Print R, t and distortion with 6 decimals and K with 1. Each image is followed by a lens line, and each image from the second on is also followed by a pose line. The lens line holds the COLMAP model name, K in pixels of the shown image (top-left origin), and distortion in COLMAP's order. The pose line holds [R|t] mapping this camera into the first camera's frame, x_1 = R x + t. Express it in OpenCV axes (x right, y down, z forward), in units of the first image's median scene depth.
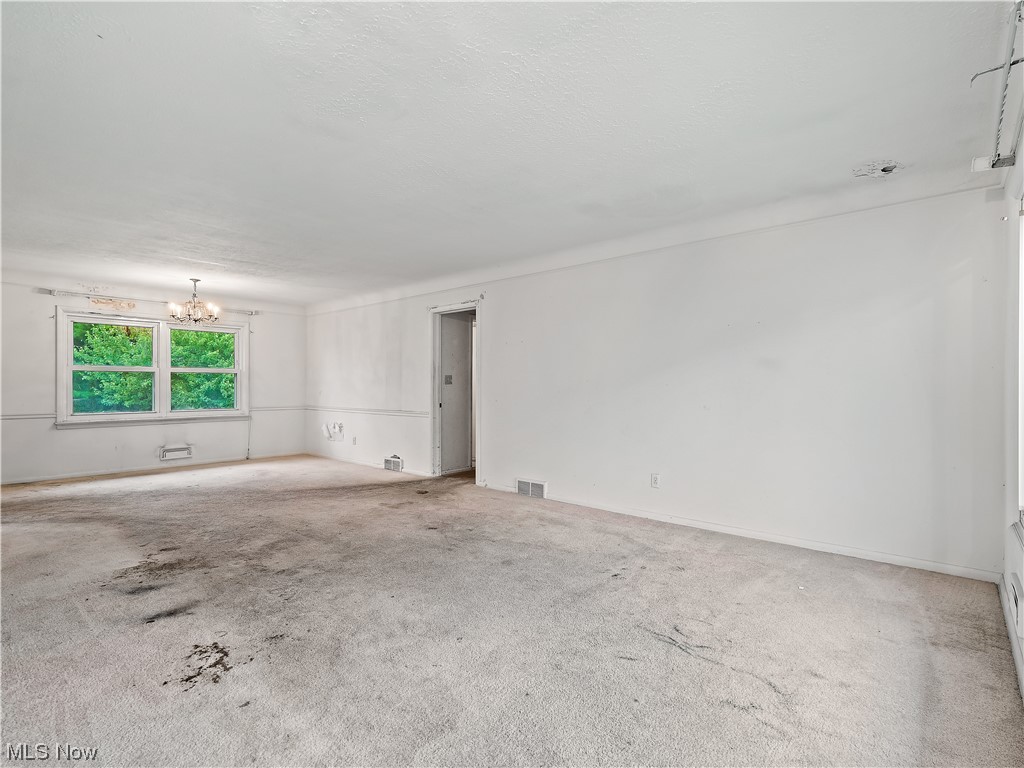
lens RADIAL K [[512.1, 0, 516.3], [0, 512.1, 377.2], [0, 0, 1]] dist [0.014043, -0.010444]
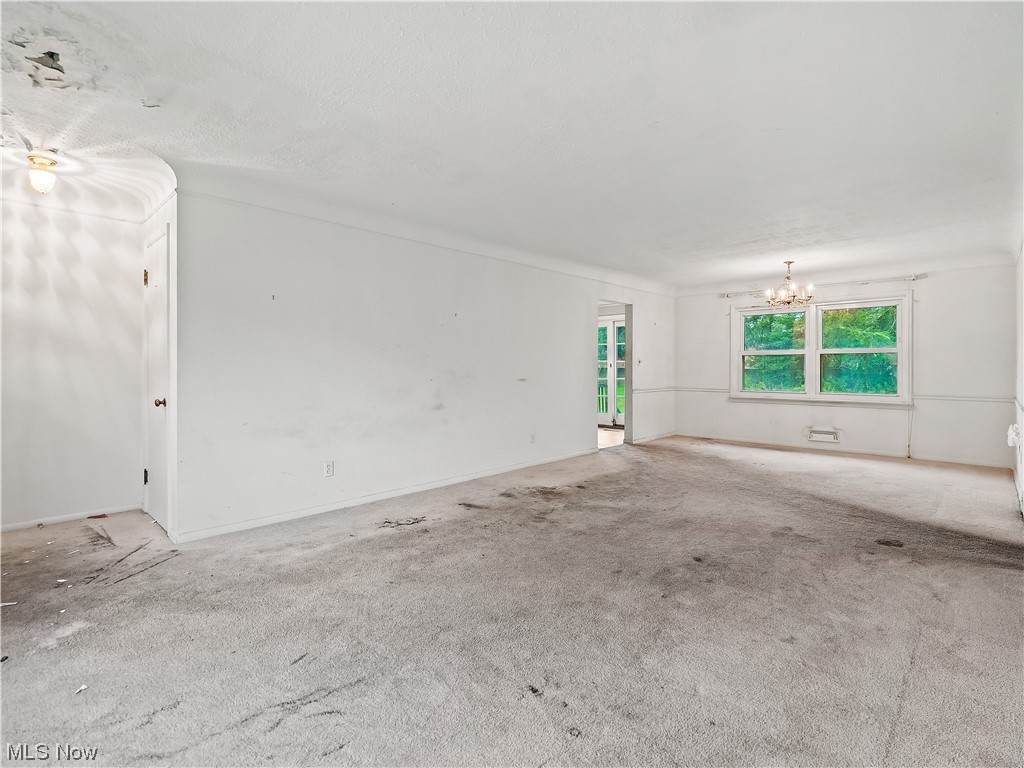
lens RADIAL K [[512.1, 0, 516.3], [0, 512.1, 377.2], [0, 0, 1]] dist [0.014043, -0.010444]
pose [[-0.063578, 0.021027, -0.997755, 0.423689], [0.017727, 0.999644, 0.019937, 0.005225], [0.997819, -0.016420, -0.063928, 0.553309]]
